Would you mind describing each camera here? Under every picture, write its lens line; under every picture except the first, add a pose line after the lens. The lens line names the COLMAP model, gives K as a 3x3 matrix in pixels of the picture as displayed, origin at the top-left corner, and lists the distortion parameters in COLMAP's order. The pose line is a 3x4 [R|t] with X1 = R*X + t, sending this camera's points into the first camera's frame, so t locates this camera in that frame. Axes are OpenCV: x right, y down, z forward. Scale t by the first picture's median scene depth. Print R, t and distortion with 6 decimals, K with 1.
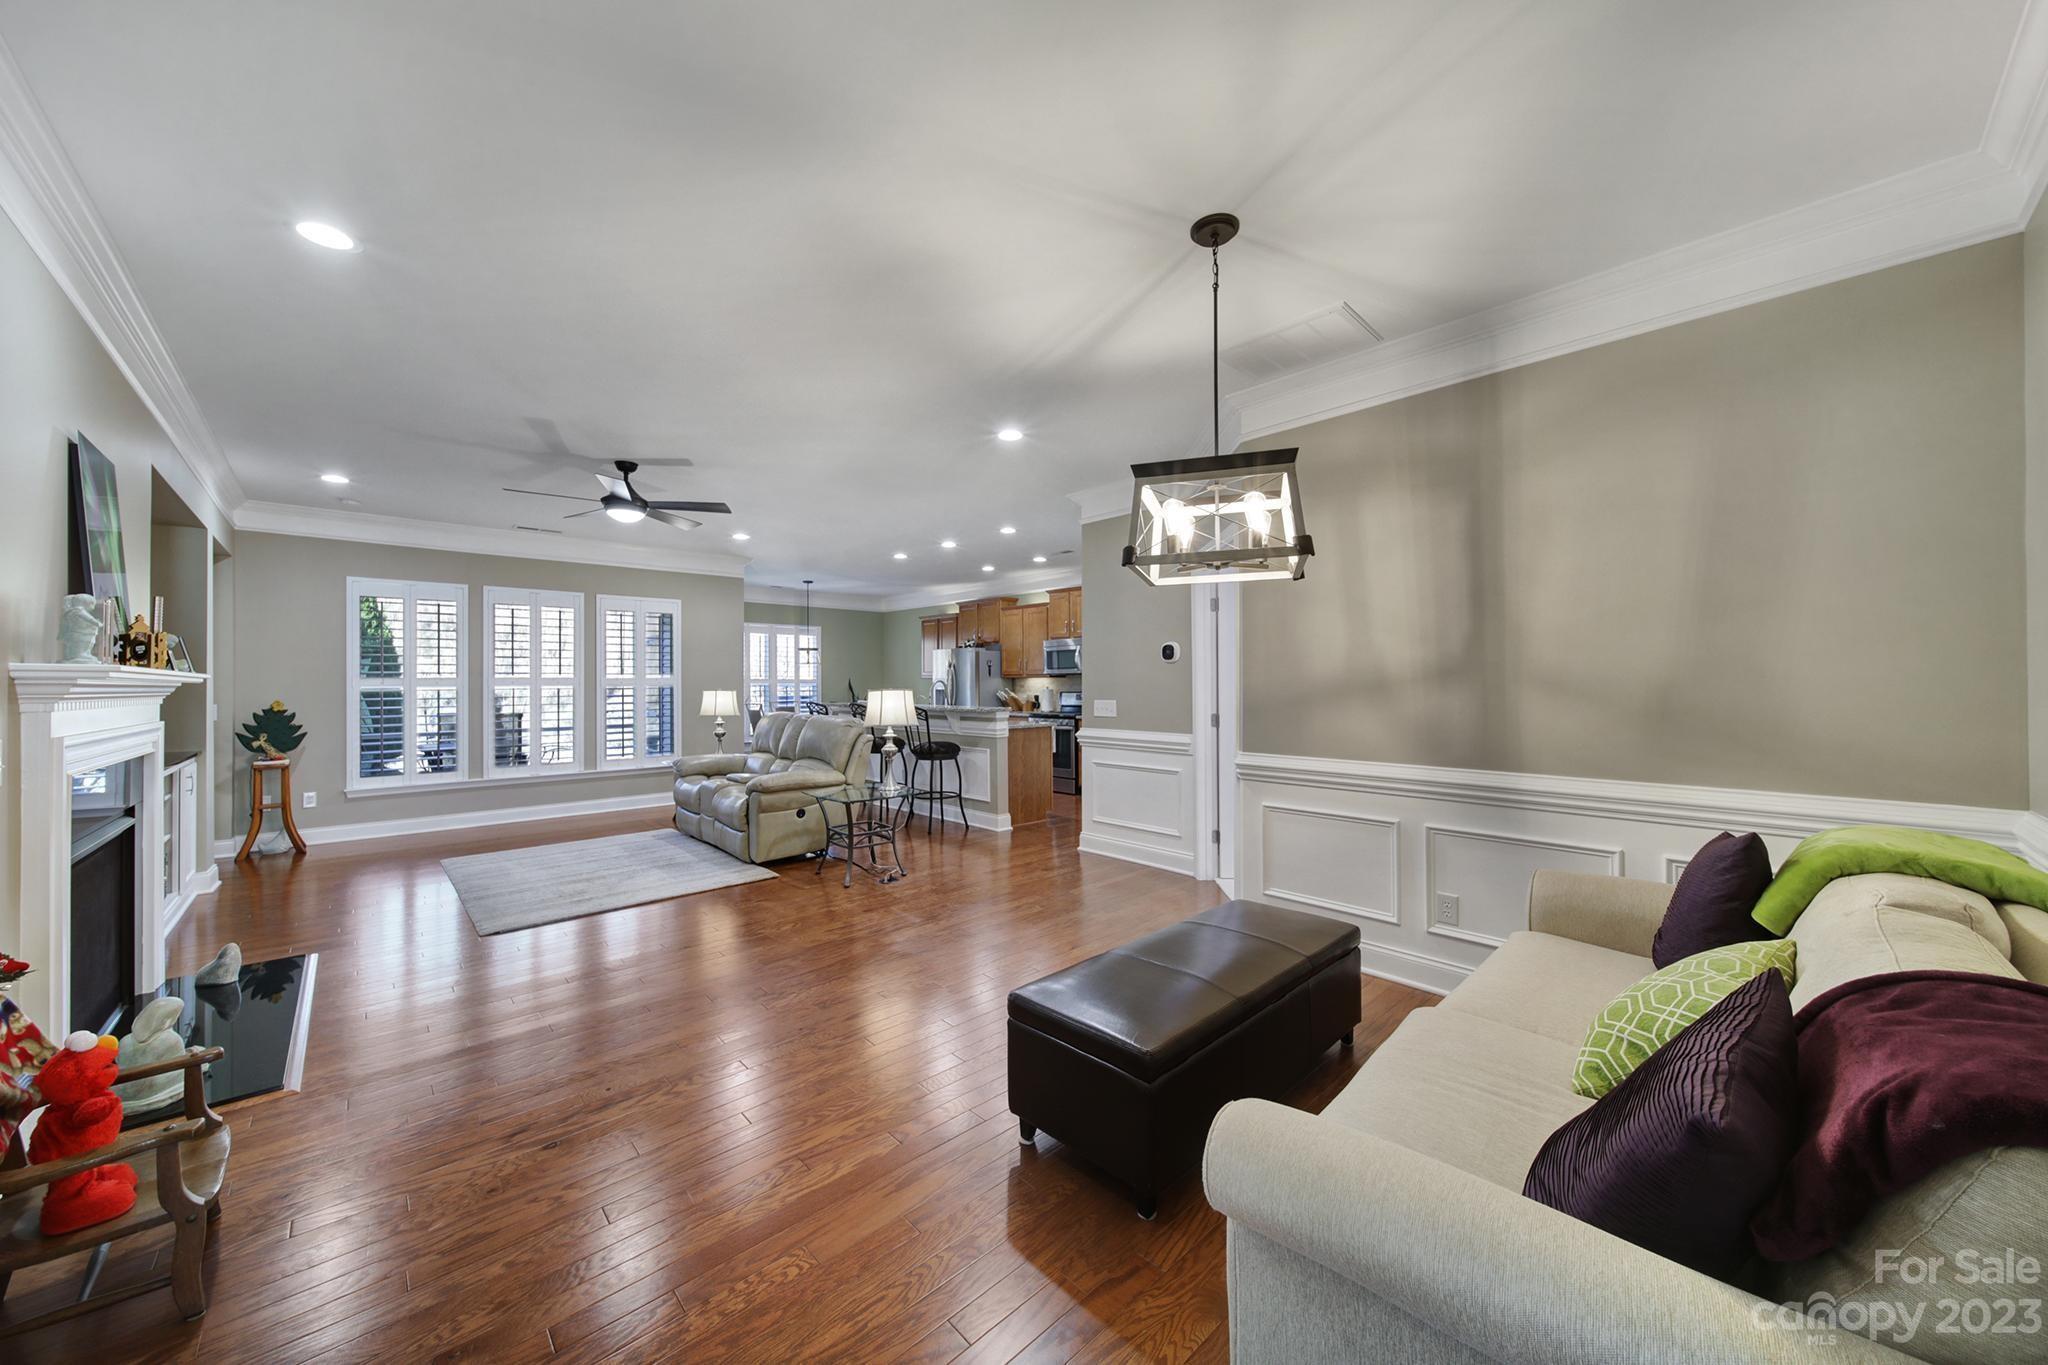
lens RADIAL K [[719.5, 0, 1018.6], [0, 719.5, 673.9], [0, 0, 1]] dist [0.000750, 0.000071]
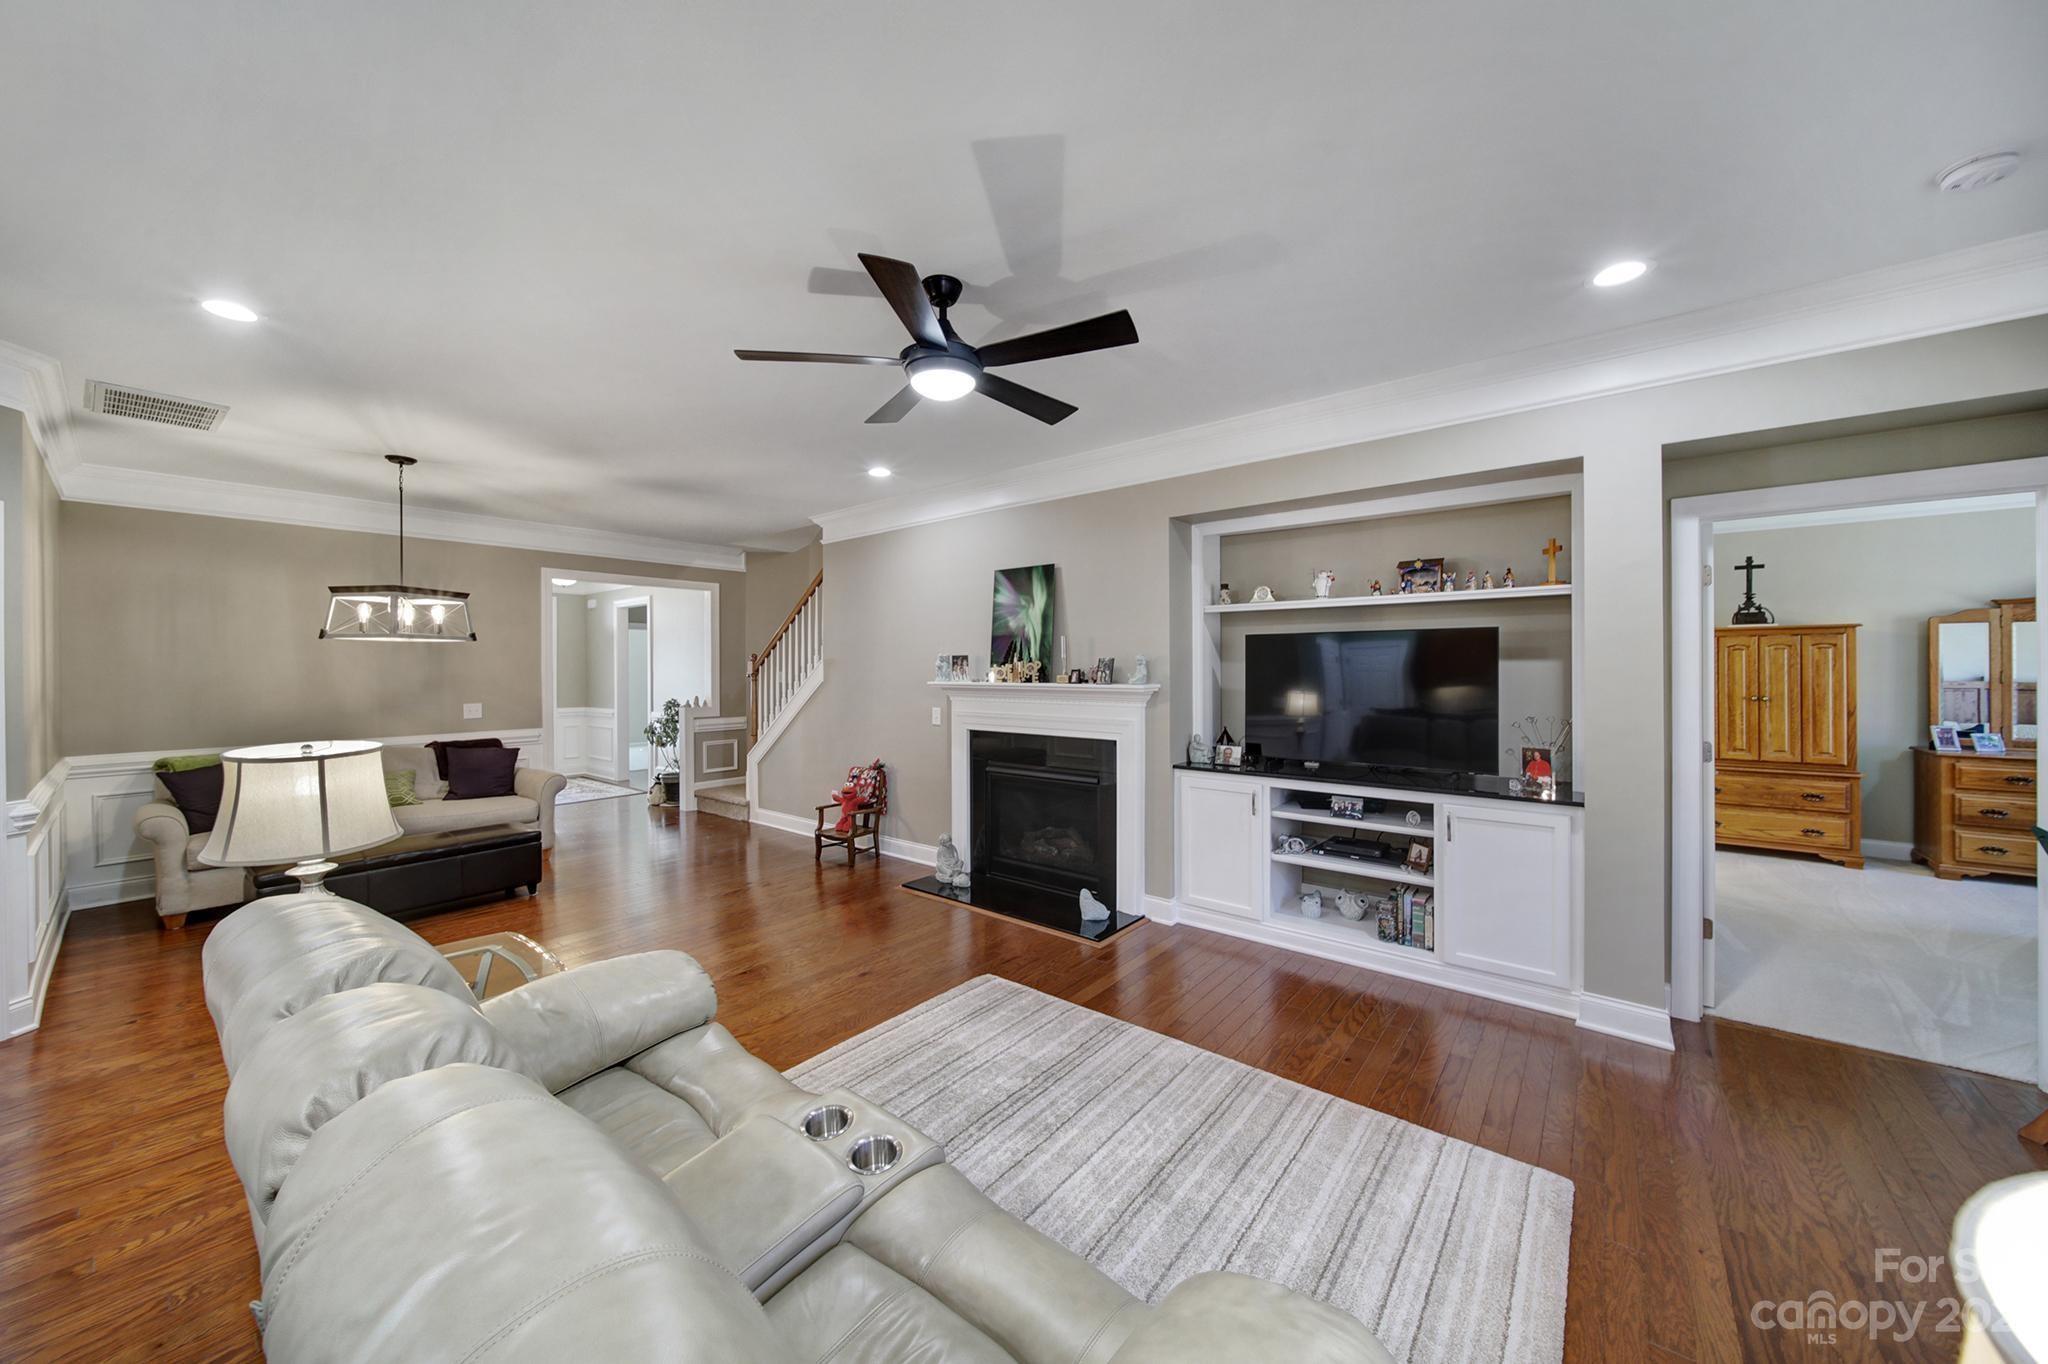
lens RADIAL K [[719.5, 0, 1018.6], [0, 719.5, 673.4], [0, 0, 1]] dist [0.000750, 0.000071]
pose [[-0.989984, 0.013516, -0.140529, -0.253101], [0.014645, 0.999868, -0.007007, -0.005462], [0.140416, -0.008995, -0.990052, 0.730831]]
